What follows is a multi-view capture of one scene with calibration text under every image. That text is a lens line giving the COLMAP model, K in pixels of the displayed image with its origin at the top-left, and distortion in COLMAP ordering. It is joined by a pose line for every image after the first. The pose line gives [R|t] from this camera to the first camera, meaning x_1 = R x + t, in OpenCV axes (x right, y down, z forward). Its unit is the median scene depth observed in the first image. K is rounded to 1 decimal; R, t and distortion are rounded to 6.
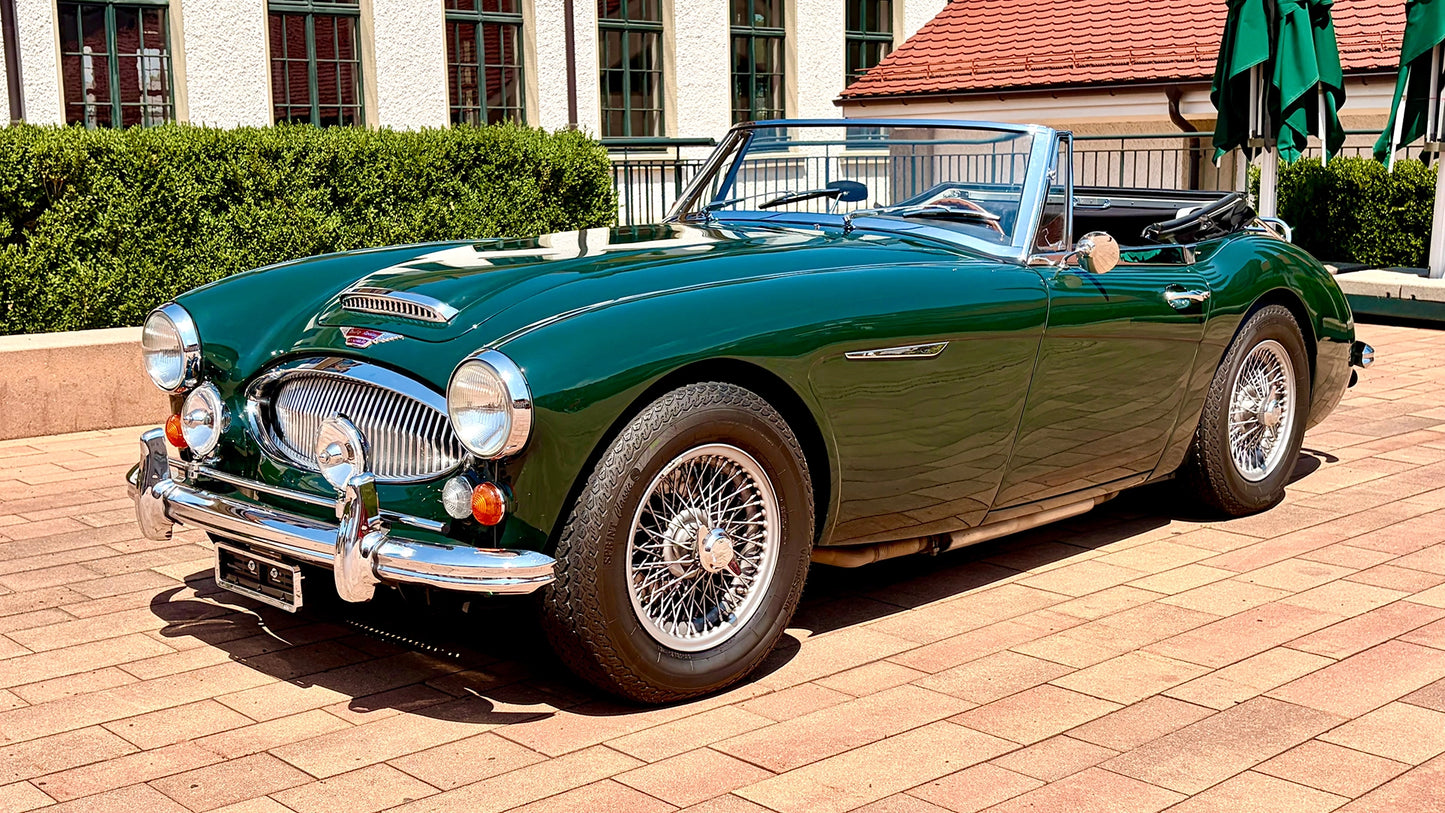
lens RADIAL K [[1674.4, 0, 722.5], [0, 1674.4, 406.5], [0, 0, 1]] dist [0.161617, -0.511447]
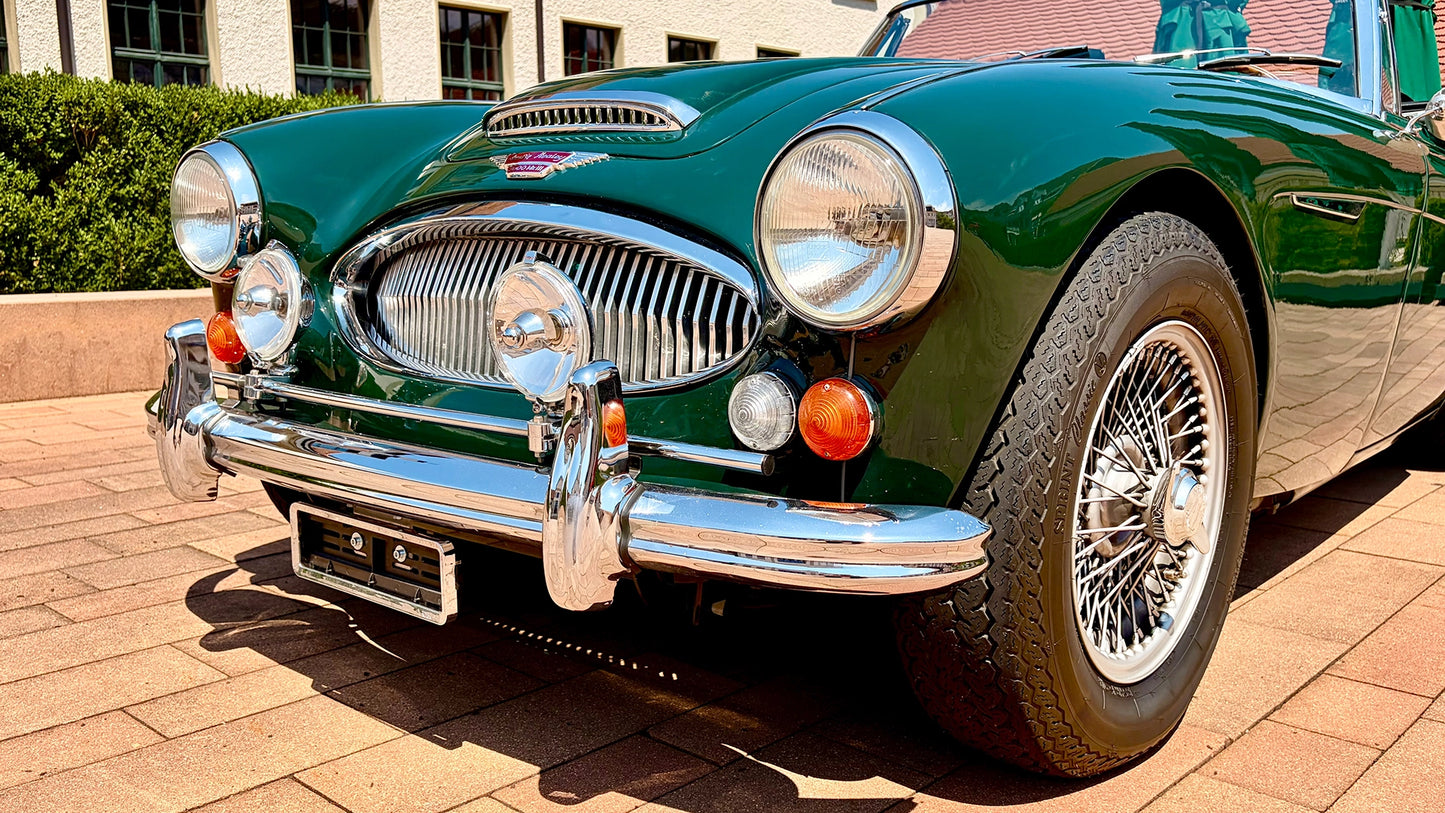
lens RADIAL K [[1240.8, 0, 722.5], [0, 1240.8, 406.5], [0, 0, 1]] dist [0.023610, -0.007430]
pose [[0.997293, -0.005310, 0.073344, -0.166091], [0.005642, 0.999975, -0.004331, 0.045224], [-0.073319, 0.004733, 0.997297, 0.507492]]
